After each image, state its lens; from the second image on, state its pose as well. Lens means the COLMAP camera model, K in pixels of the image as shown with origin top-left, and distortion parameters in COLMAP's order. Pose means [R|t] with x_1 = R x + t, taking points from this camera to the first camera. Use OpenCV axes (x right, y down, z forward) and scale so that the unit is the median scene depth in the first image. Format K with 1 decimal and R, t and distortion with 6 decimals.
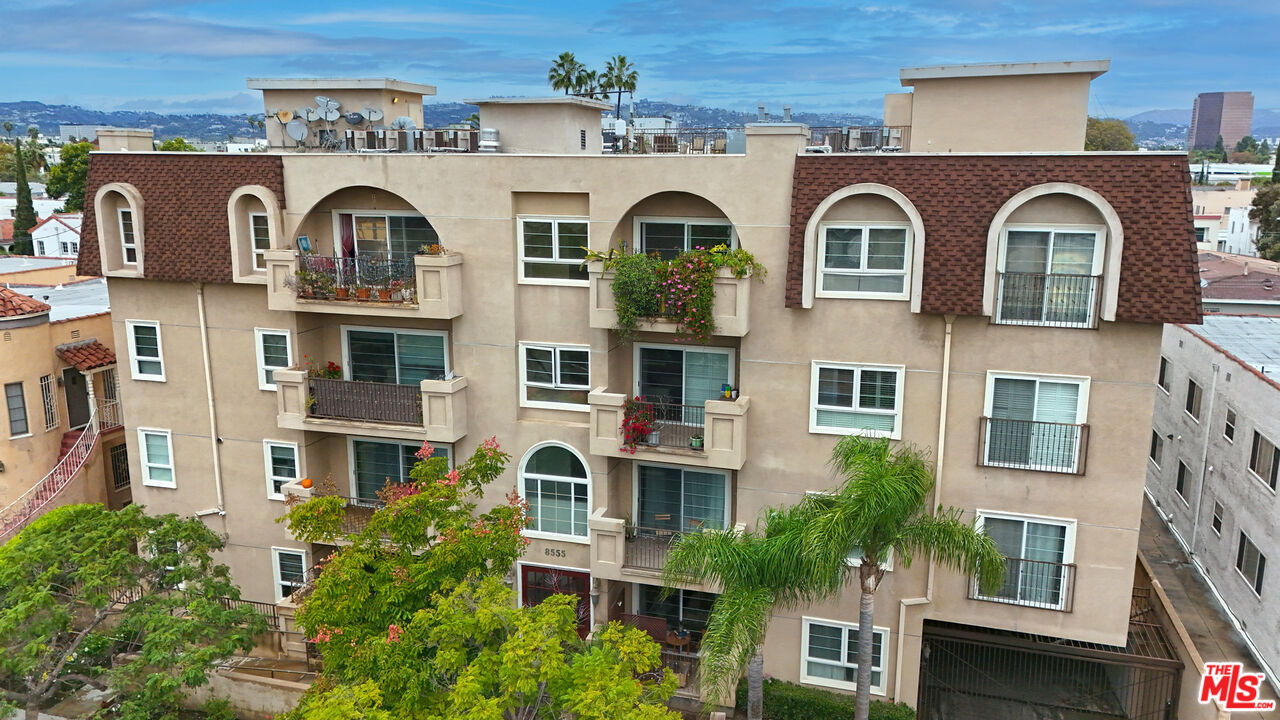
lens RADIAL K [[940.8, 0, 640.0], [0, 940.8, 360.0], [0, 0, 1]] dist [0.085325, -0.077989]
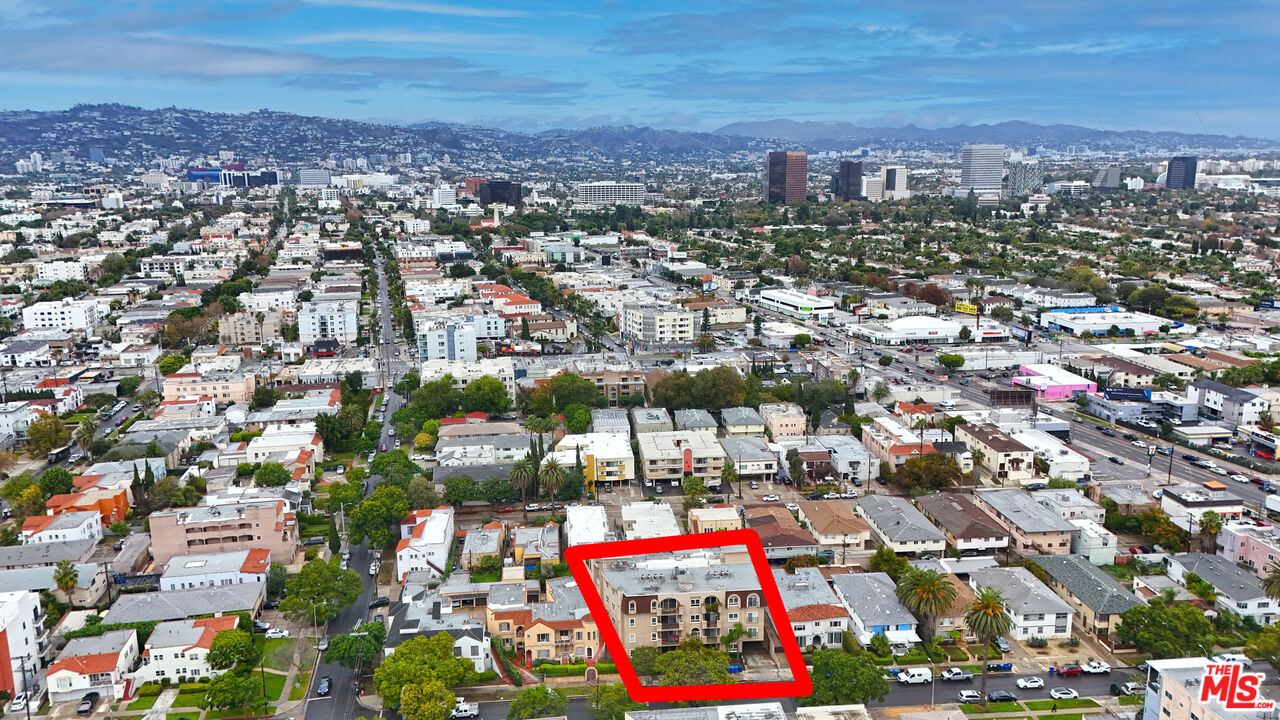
lens RADIAL K [[940.8, 0, 640.0], [0, 940.8, 360.0], [0, 0, 1]] dist [0.085325, -0.077989]
pose [[0.928527, -0.091234, 0.359880, -3.029664], [0.090201, 0.995729, 0.019702, -2.228746], [-0.360140, 0.014168, 0.932791, -5.939948]]
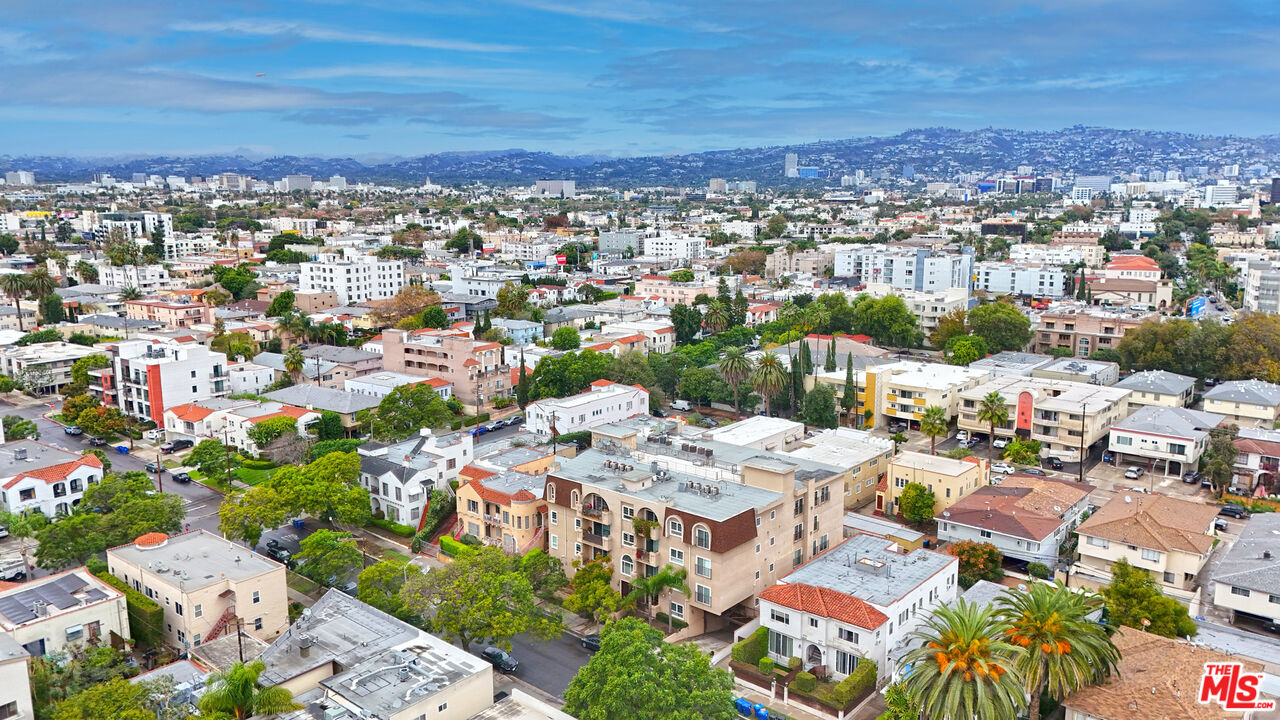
lens RADIAL K [[940.8, 0, 640.0], [0, 940.8, 360.0], [0, 0, 1]] dist [0.085325, -0.077989]
pose [[0.911785, 0.066375, -0.405268, 1.758610], [-0.077568, 0.996924, -0.011238, -0.805419], [0.403275, 0.041683, 0.914129, -3.210800]]
